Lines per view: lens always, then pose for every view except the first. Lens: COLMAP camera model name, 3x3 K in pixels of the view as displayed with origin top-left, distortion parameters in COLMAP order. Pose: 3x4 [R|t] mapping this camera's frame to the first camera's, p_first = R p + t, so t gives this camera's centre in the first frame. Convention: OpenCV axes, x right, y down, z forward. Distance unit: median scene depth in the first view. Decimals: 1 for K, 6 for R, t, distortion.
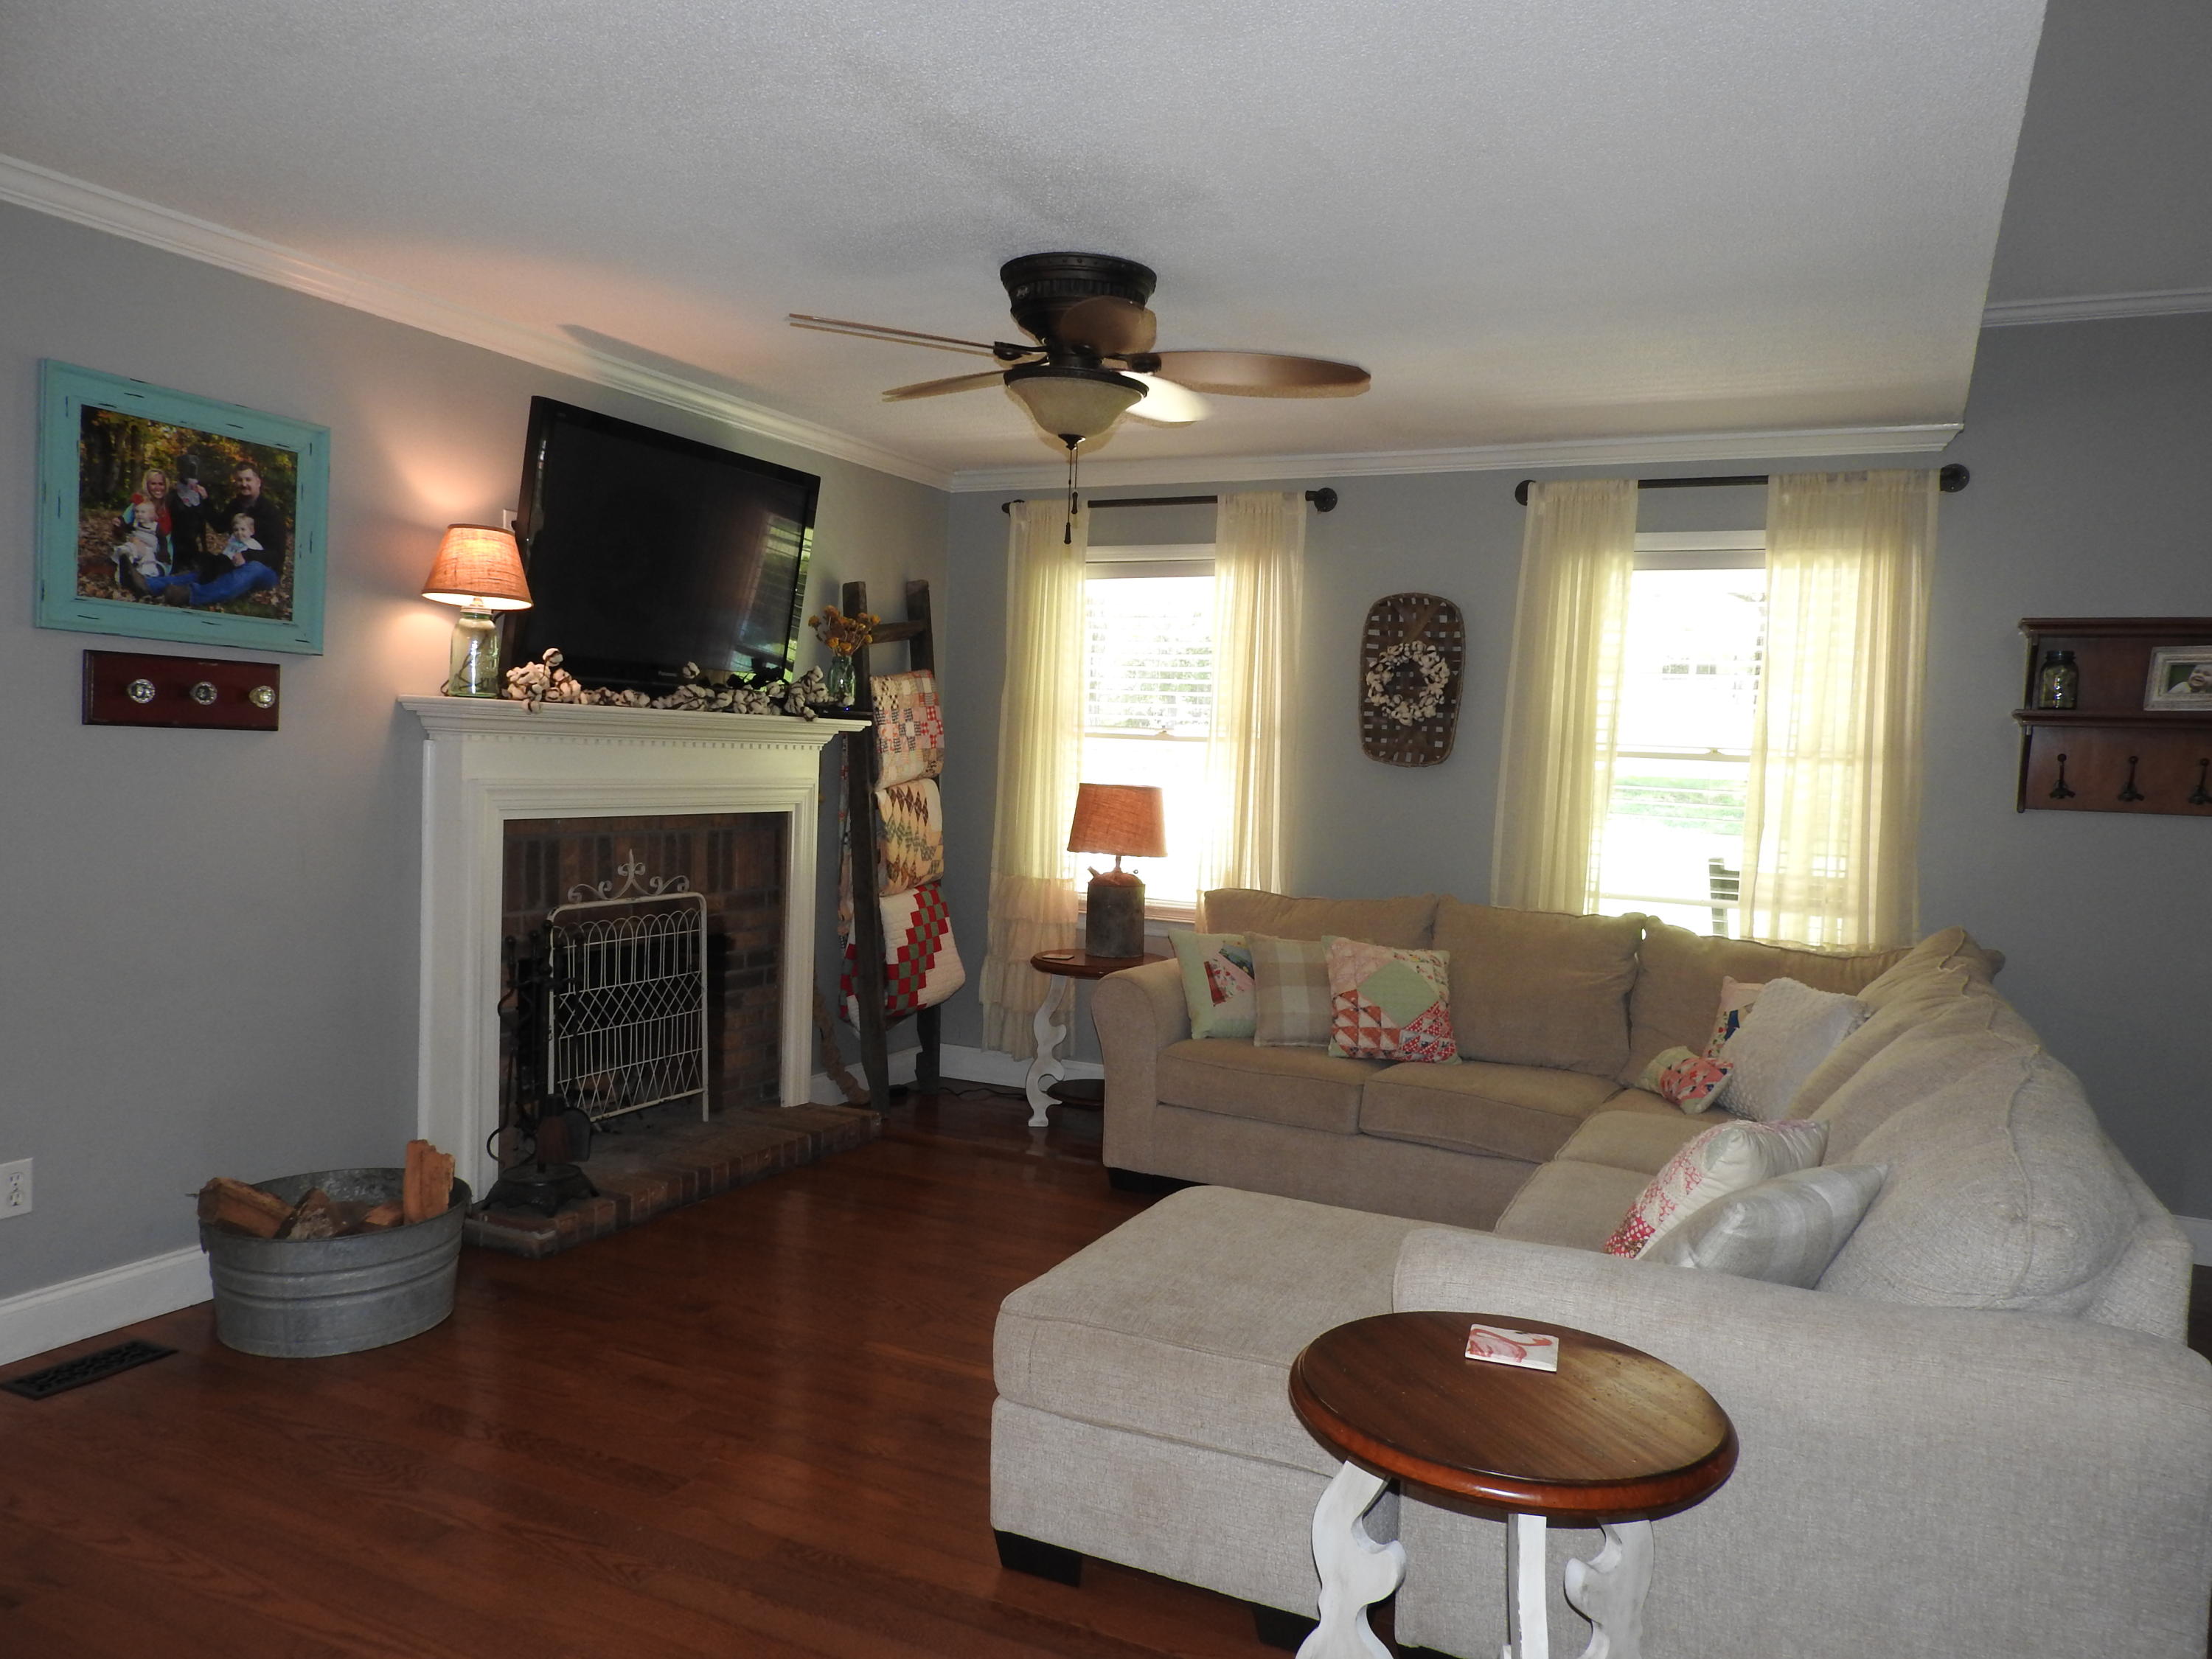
lens RADIAL K [[1559.8, 0, 1106.0], [0, 1559.8, 829.5], [0, 0, 1]] dist [-0.002506, 0.000008]
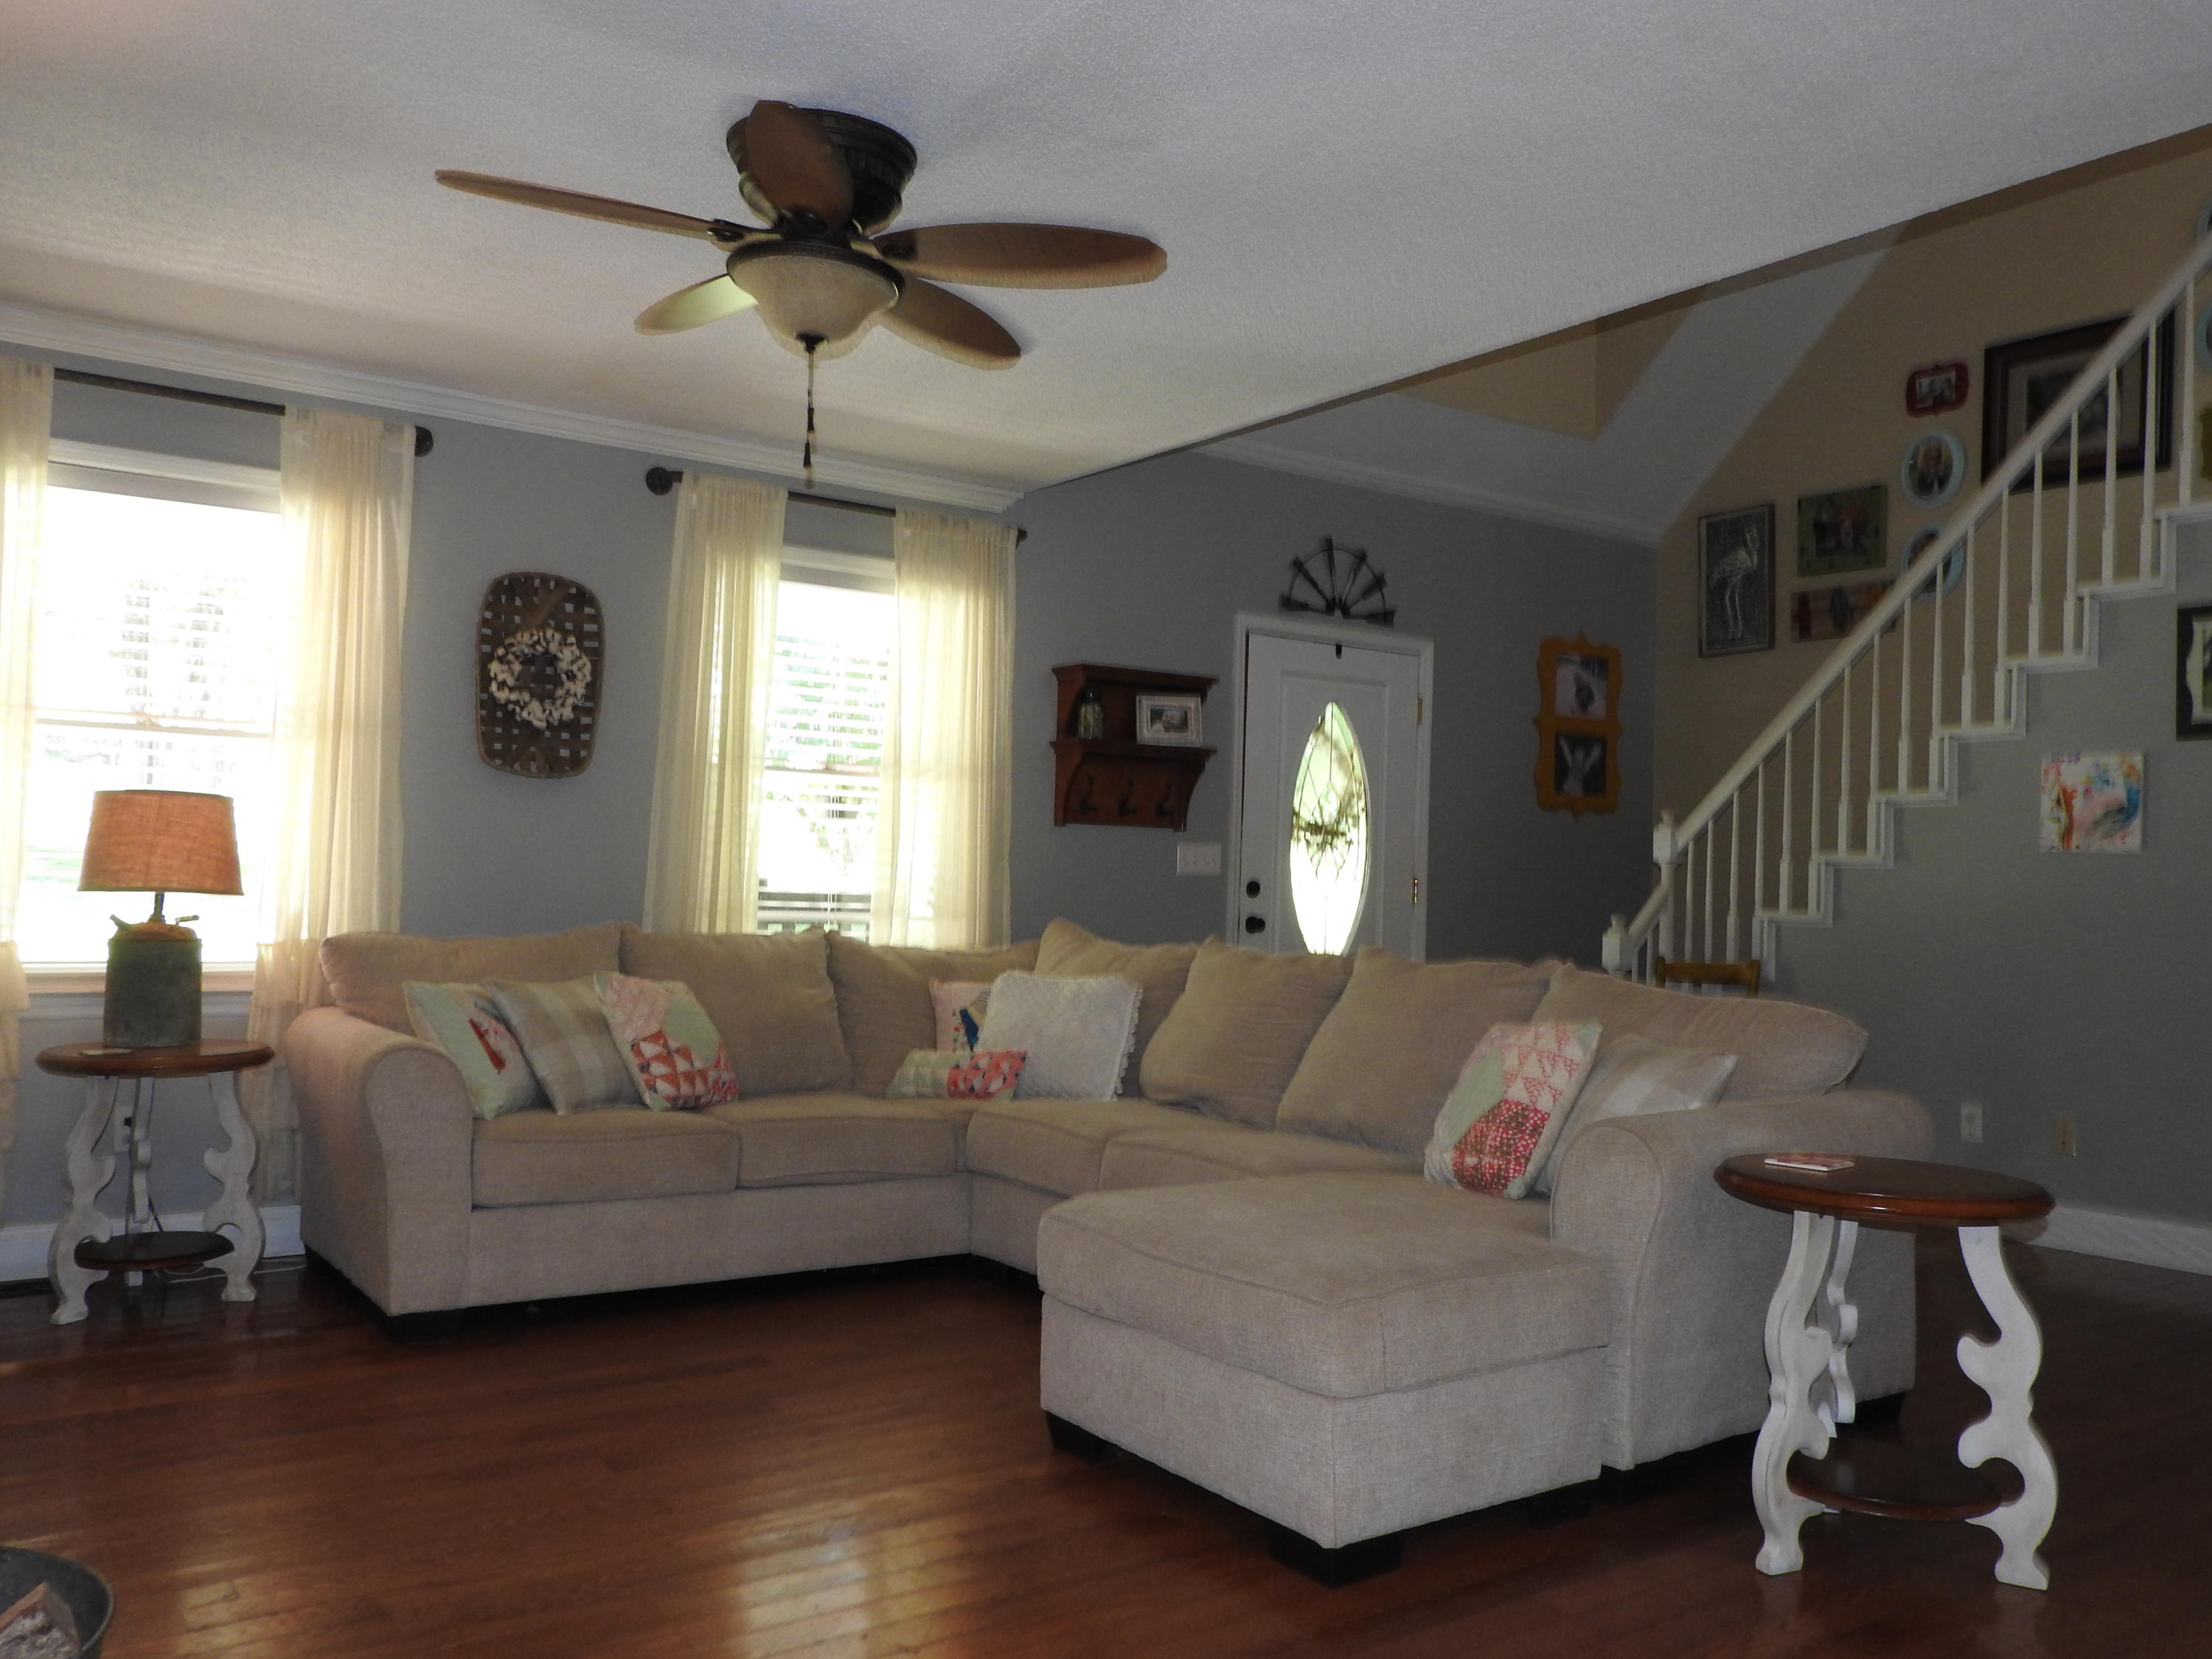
lens RADIAL K [[1773.1, 0, 1106.0], [0, 1773.1, 829.5], [0, 0, 1]] dist [0.000555, 0.003010]
pose [[0.473706, 0.000253, 0.880683, -0.513924], [0.035070, 0.999201, -0.019150, 0.017401], [-0.879984, 0.039957, 0.473319, 0.282250]]
